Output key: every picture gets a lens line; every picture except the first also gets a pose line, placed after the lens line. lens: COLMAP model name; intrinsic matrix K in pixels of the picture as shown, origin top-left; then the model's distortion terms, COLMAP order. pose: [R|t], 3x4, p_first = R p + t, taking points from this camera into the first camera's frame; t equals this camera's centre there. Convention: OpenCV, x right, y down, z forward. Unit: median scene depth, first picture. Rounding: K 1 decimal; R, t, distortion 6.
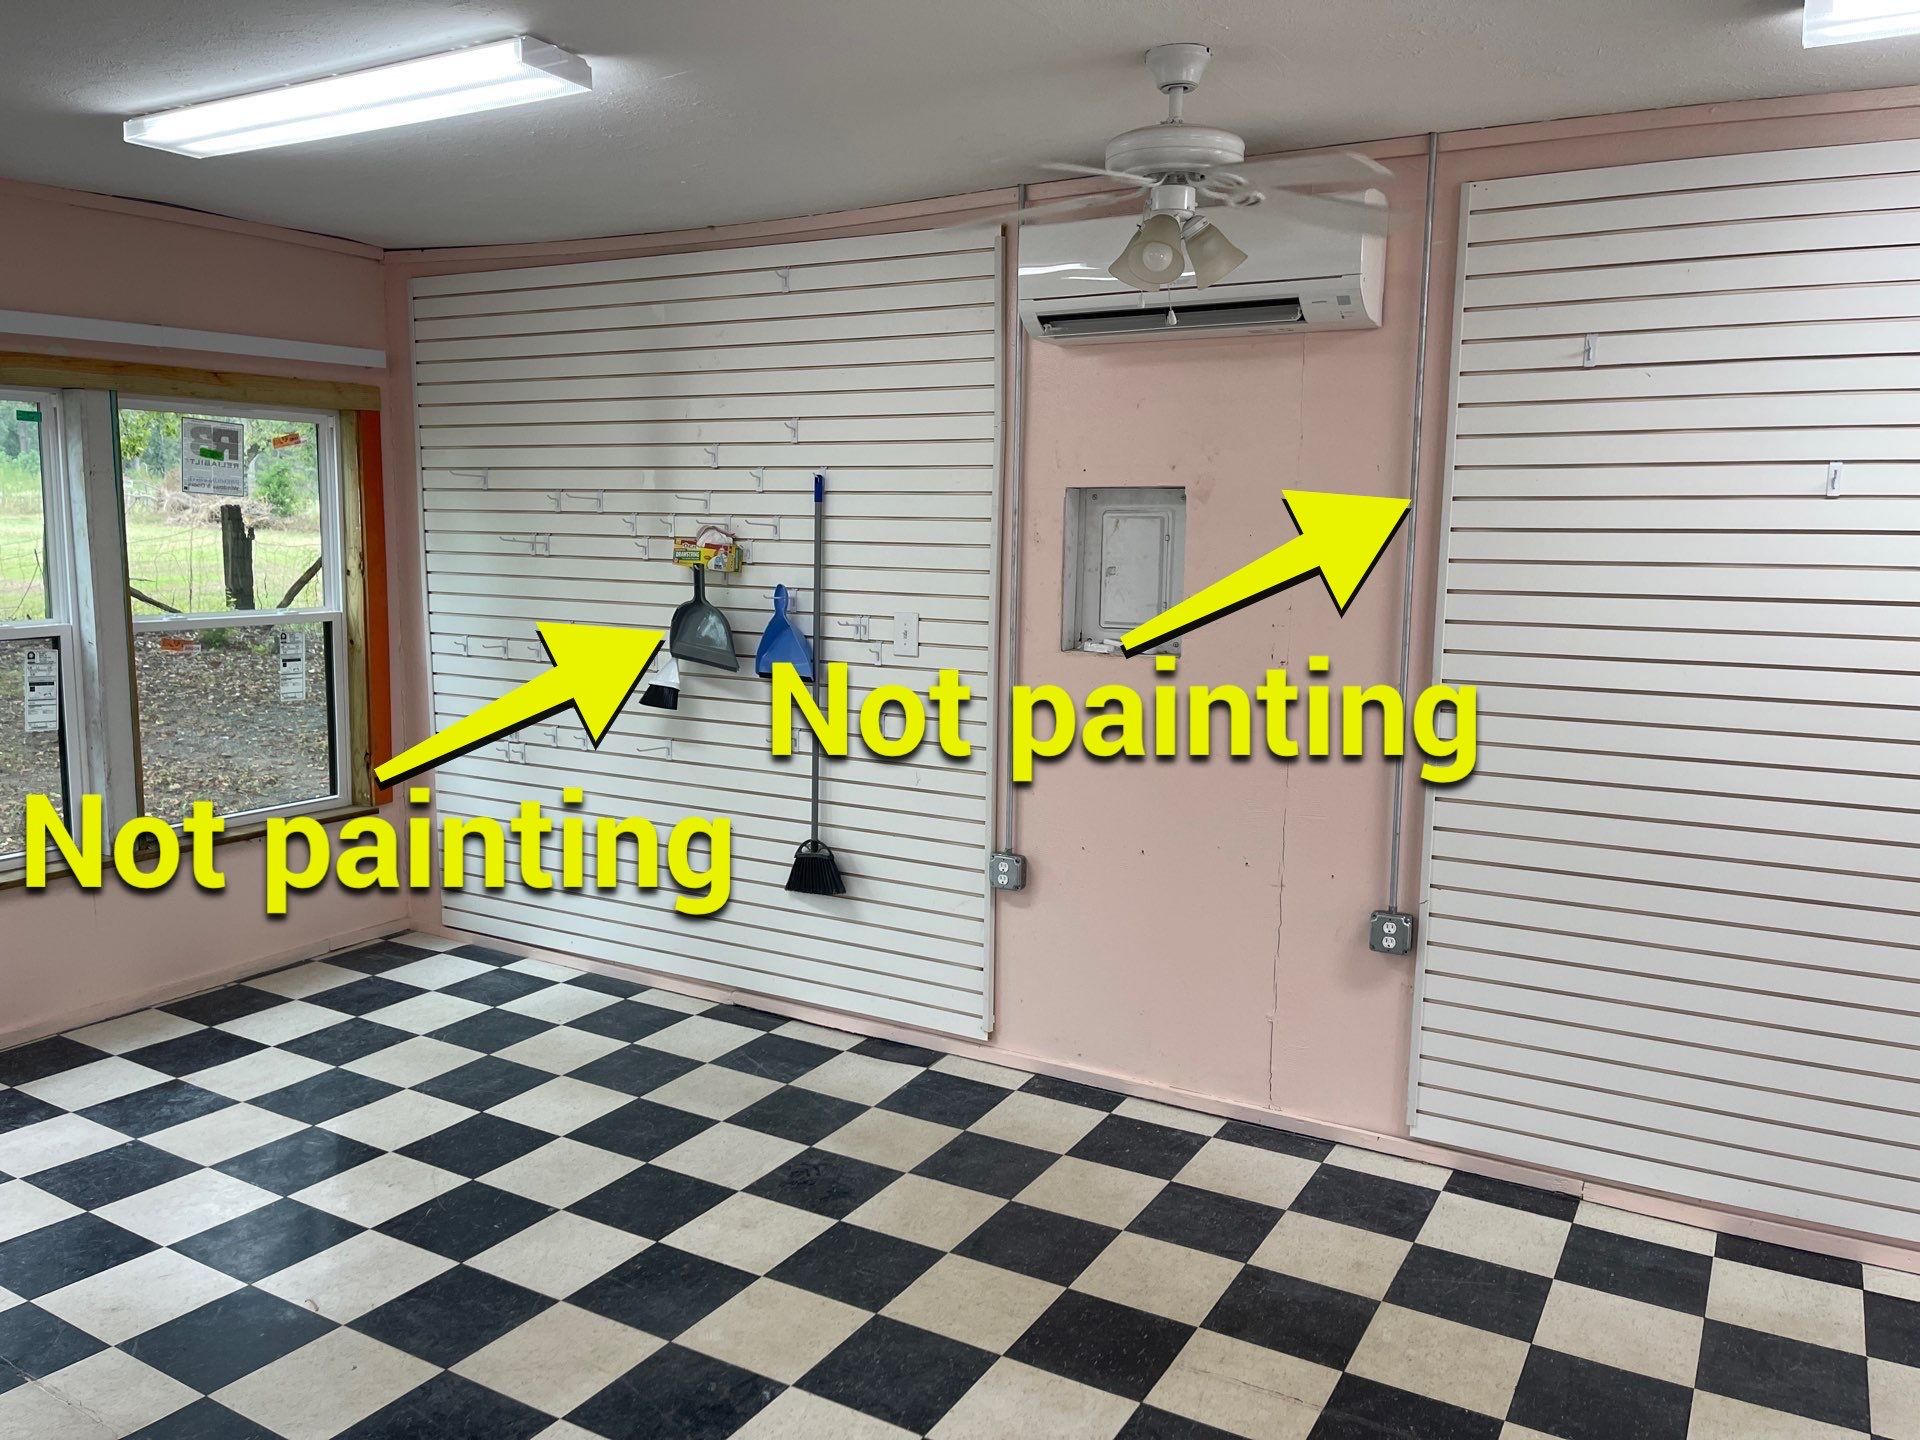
lens RADIAL K [[1447.2, 0, 952.0], [0, 1447.2, 723.0], [0, 0, 1]] dist [0.068467, -0.088400]
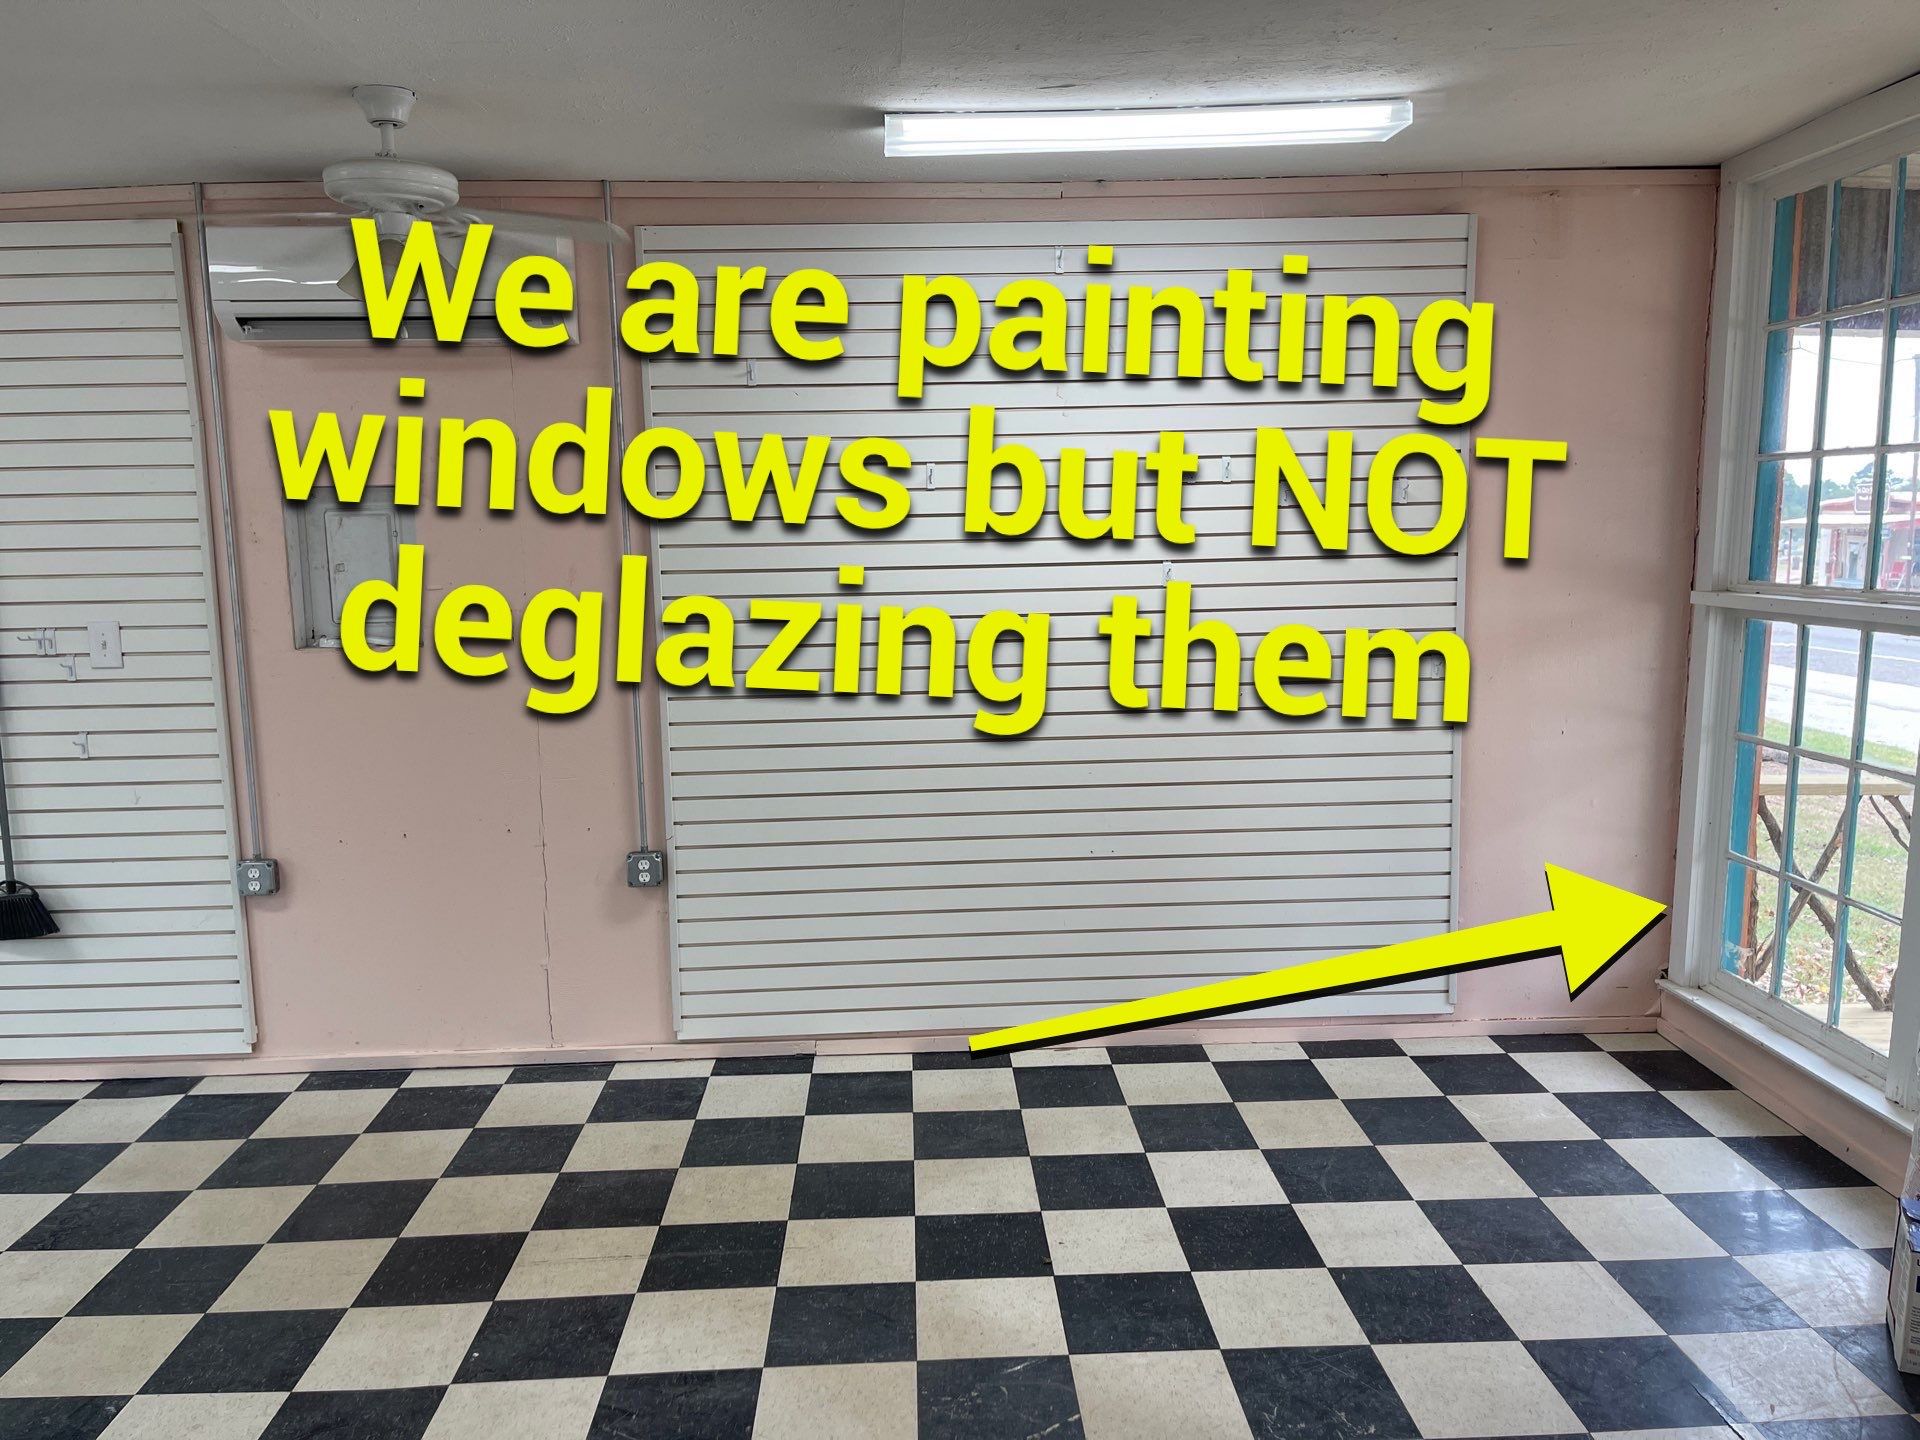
lens RADIAL K [[1447.2, 0, 957.3], [0, 1447.2, 698.8], [0, 0, 1]] dist [0.068467, -0.088400]
pose [[0.843409, -0.093099, 0.529144, -0.086071], [0.100035, 0.994862, 0.015591, 0.016090], [-0.527877, 0.039783, 0.848389, -0.112448]]
